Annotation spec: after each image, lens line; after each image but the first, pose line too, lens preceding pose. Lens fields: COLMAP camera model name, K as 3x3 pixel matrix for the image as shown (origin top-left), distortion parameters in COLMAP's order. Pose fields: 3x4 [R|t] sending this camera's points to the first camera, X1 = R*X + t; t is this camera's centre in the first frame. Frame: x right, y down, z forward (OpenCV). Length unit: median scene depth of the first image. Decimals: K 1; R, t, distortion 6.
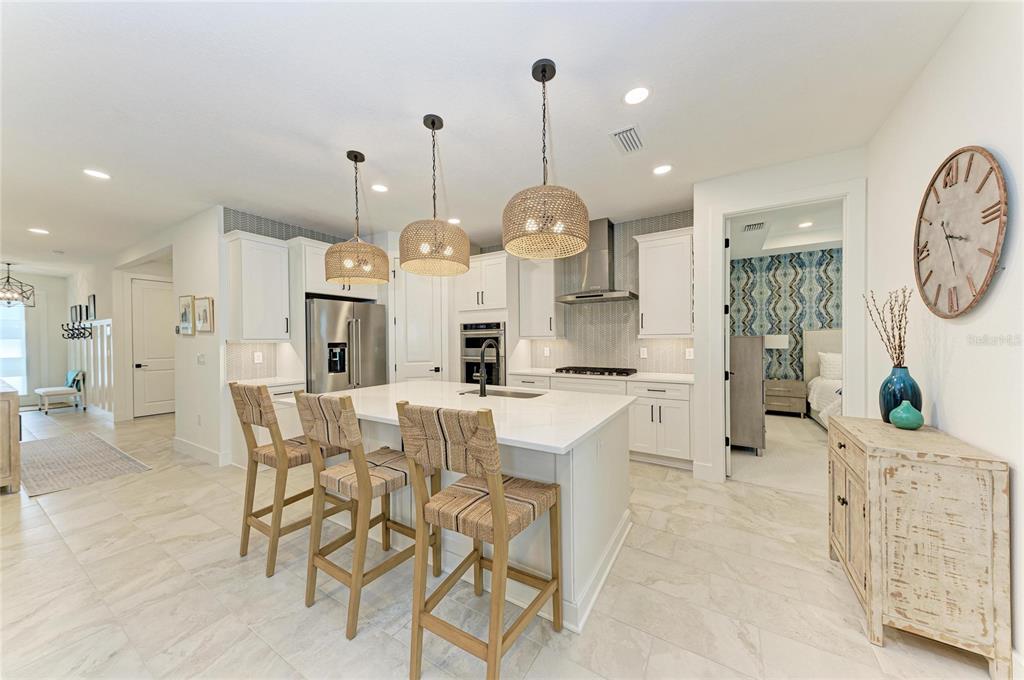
lens RADIAL K [[345.9, 0, 512.8], [0, 345.9, 341.3], [0, 0, 1]] dist [0.020517, -0.002854]
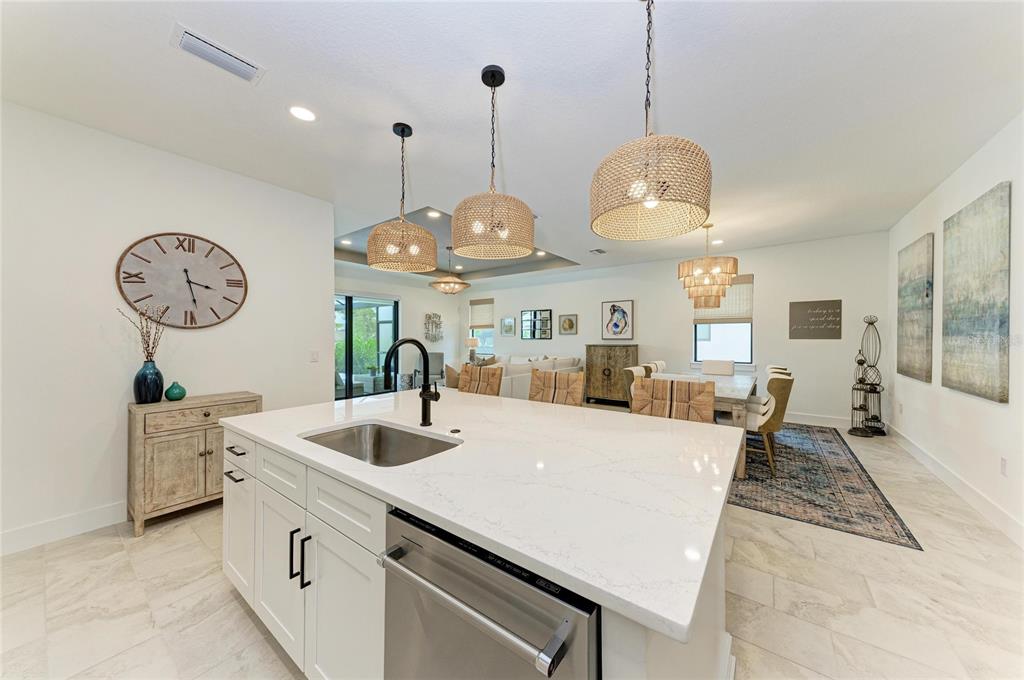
lens RADIAL K [[345.9, 0, 512.8], [0, 345.9, 341.3], [0, 0, 1]] dist [0.020517, -0.002854]
pose [[-0.996109, 0.011191, 0.087421, -0.145031], [0.012558, 0.999807, 0.015108, -0.002724], [-0.087235, 0.016147, -0.996057, 0.776397]]
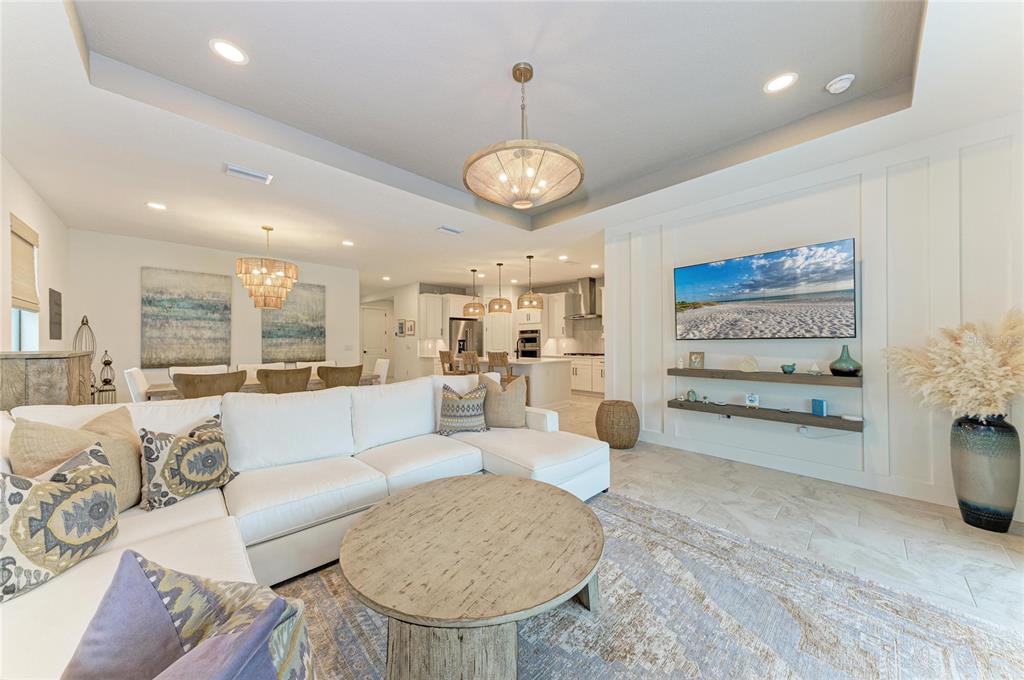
lens RADIAL K [[345.9, 0, 512.8], [0, 345.9, 341.3], [0, 0, 1]] dist [0.020517, -0.002854]
pose [[0.969534, 0.004080, -0.244922, 0.254020], [-0.005753, 0.999965, -0.006115, 0.018993], [0.244889, 0.007337, 0.969523, -0.768530]]
